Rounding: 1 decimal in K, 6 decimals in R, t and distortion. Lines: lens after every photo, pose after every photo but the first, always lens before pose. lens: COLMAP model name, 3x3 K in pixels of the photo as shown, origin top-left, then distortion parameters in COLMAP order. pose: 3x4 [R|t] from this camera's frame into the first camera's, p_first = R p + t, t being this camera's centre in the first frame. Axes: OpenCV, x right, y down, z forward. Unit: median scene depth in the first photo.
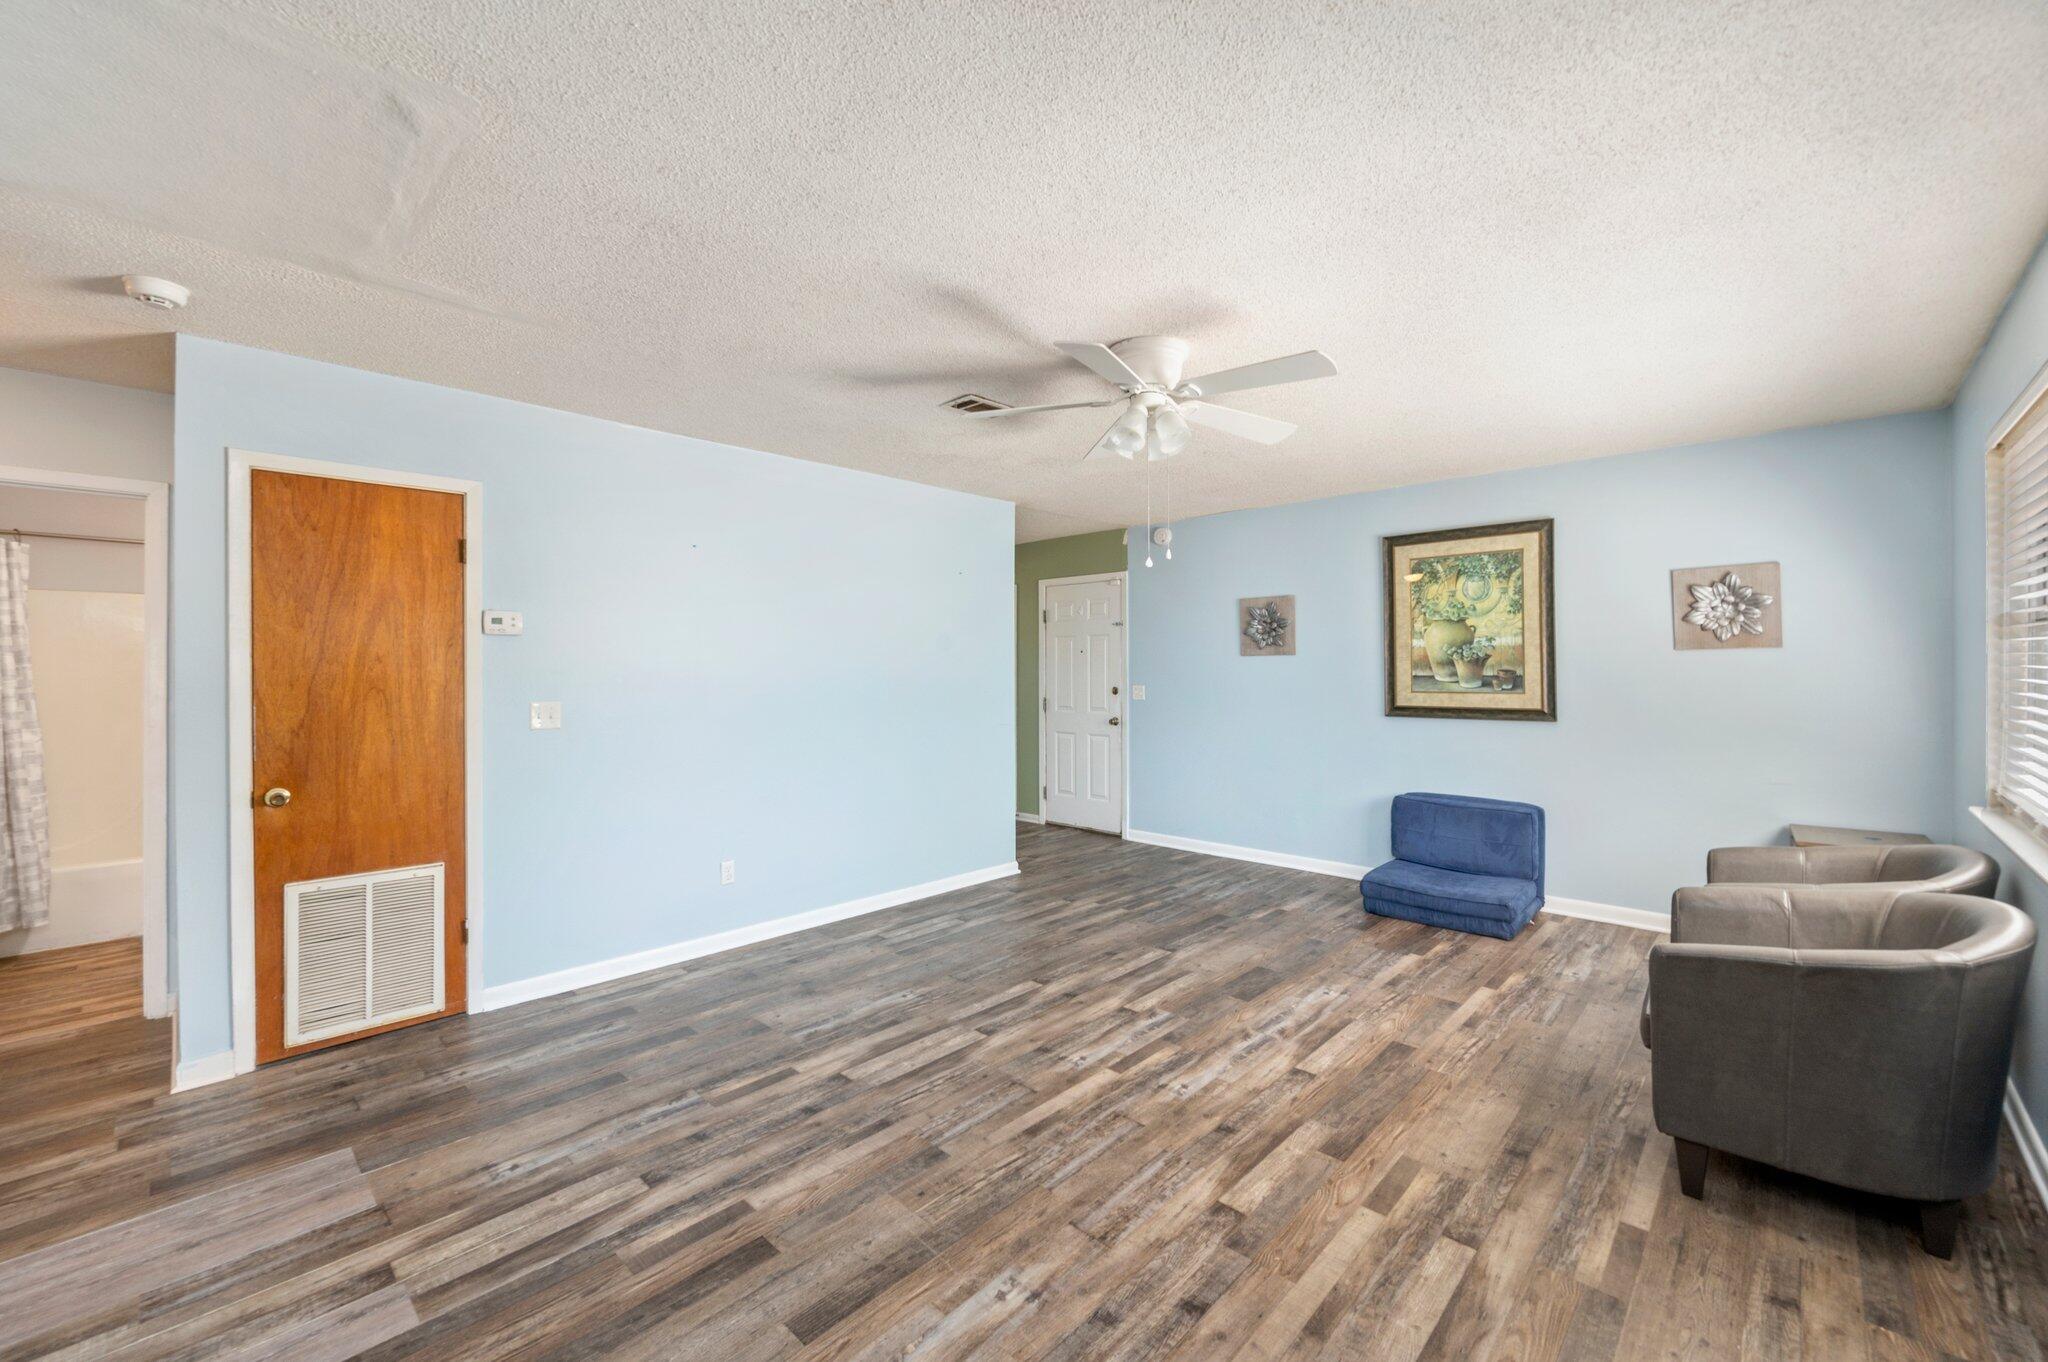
lens RADIAL K [[823.9, 0, 1036.7], [0, 823.9, 671.6], [0, 0, 1]] dist [-0.002678, 0.000836]
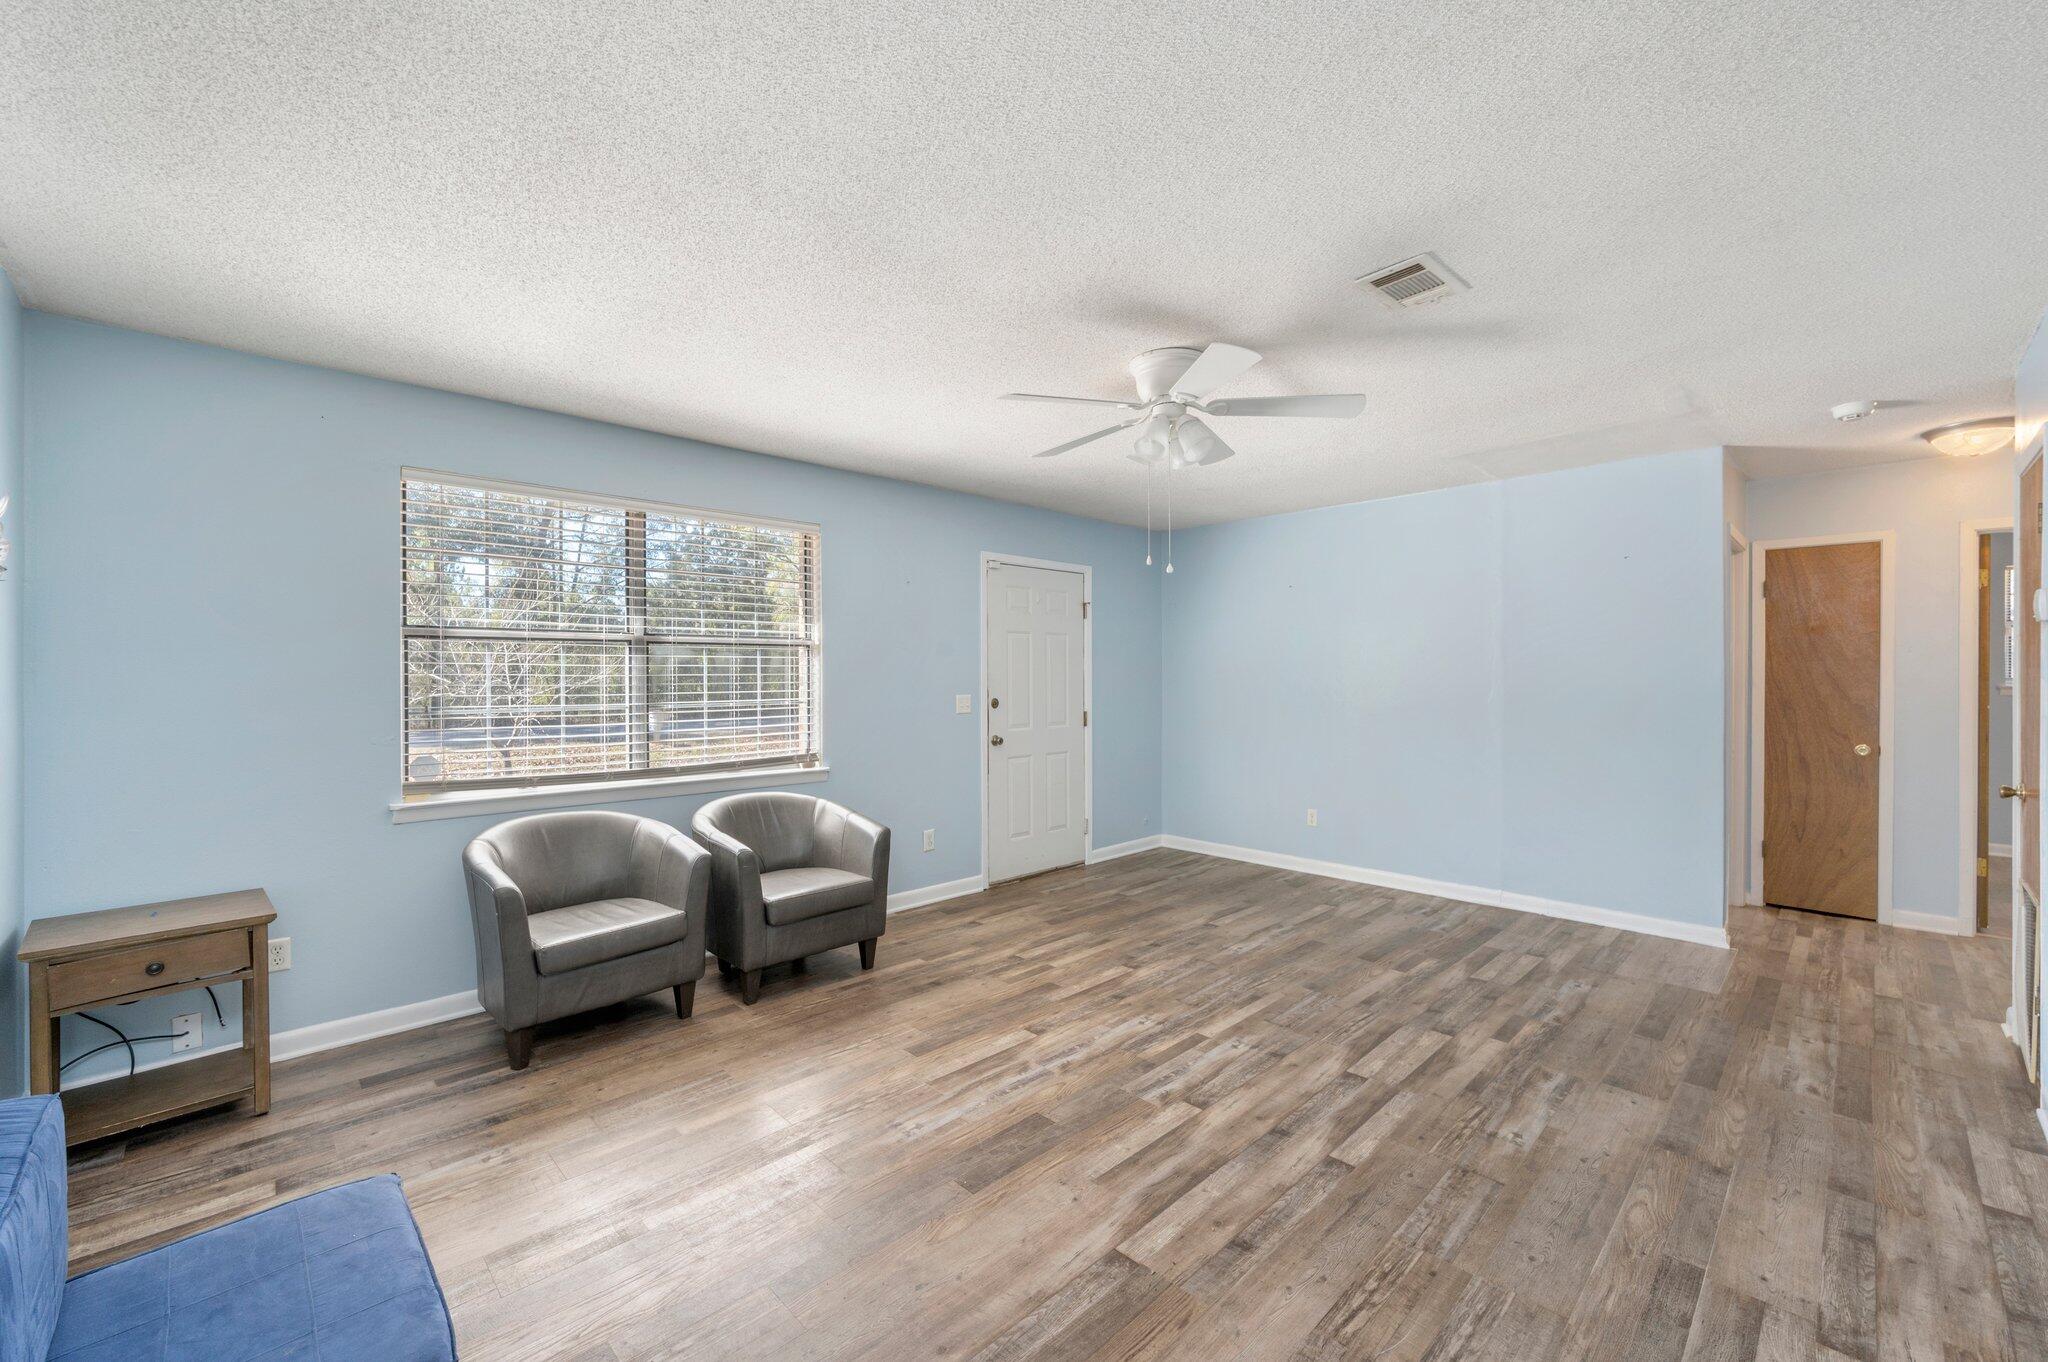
lens RADIAL K [[823.9, 0, 1015.6], [0, 823.9, 679.9], [0, 0, 1]] dist [-0.002678, 0.000836]
pose [[-0.997772, 0.004617, 0.066558, 0.224245], [0.005403, 0.999918, 0.011634, -0.007427], [-0.066499, 0.011968, -0.997715, 1.759896]]
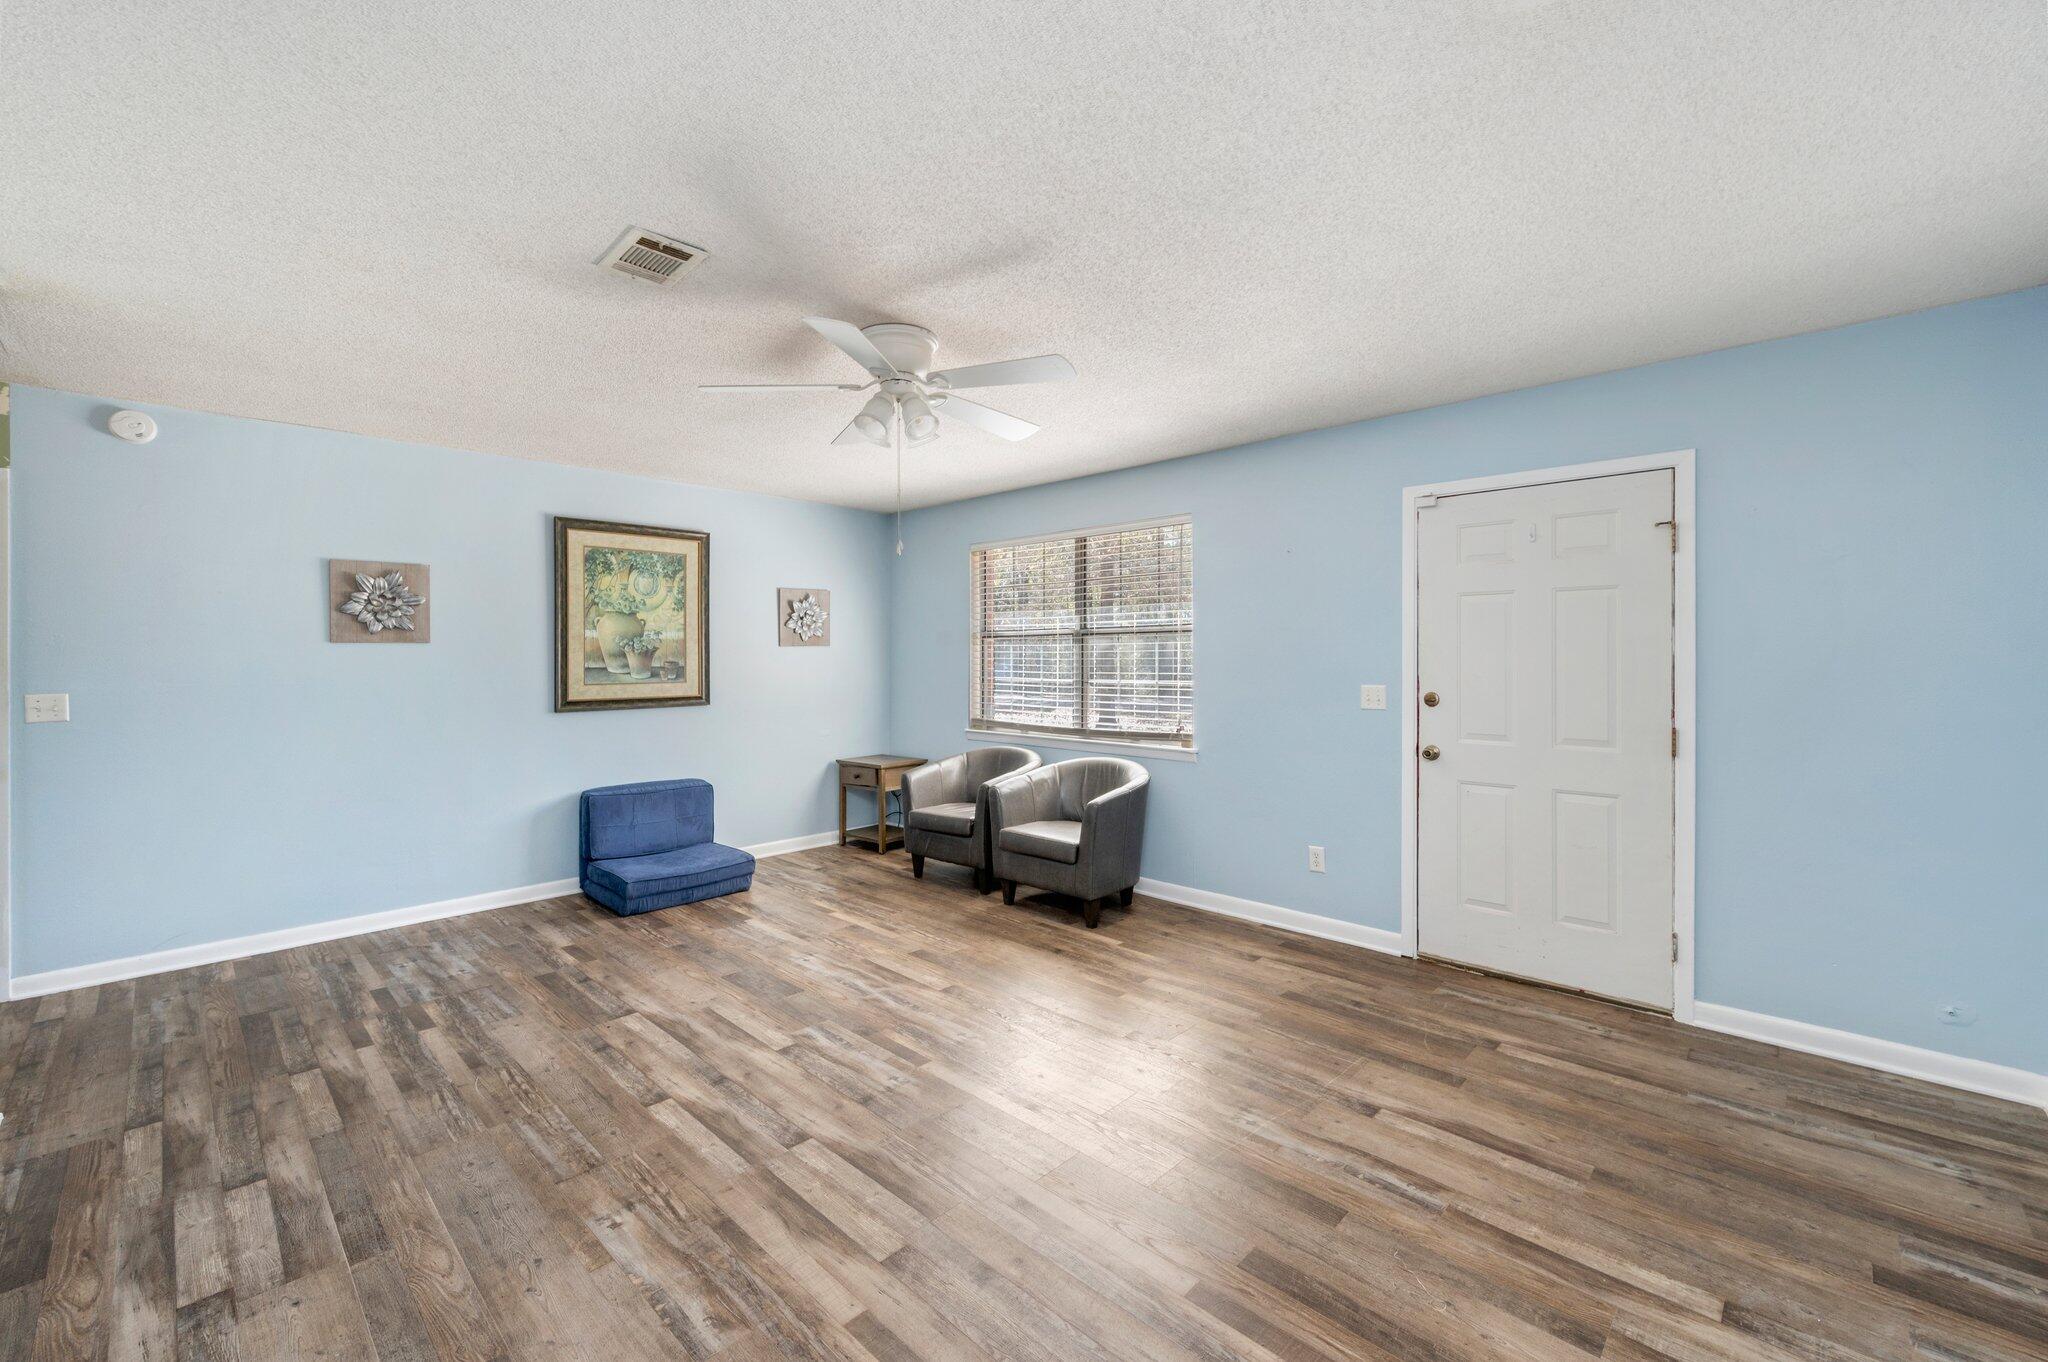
lens RADIAL K [[823.9, 0, 1020.6], [0, 823.9, 662.1], [0, 0, 1]] dist [-0.002678, 0.000836]
pose [[0.022420, -0.000906, 0.999748, -0.742207], [0.006194, 0.999981, 0.000768, 0.001322], [-0.999729, 0.006175, 0.022425, 0.714367]]
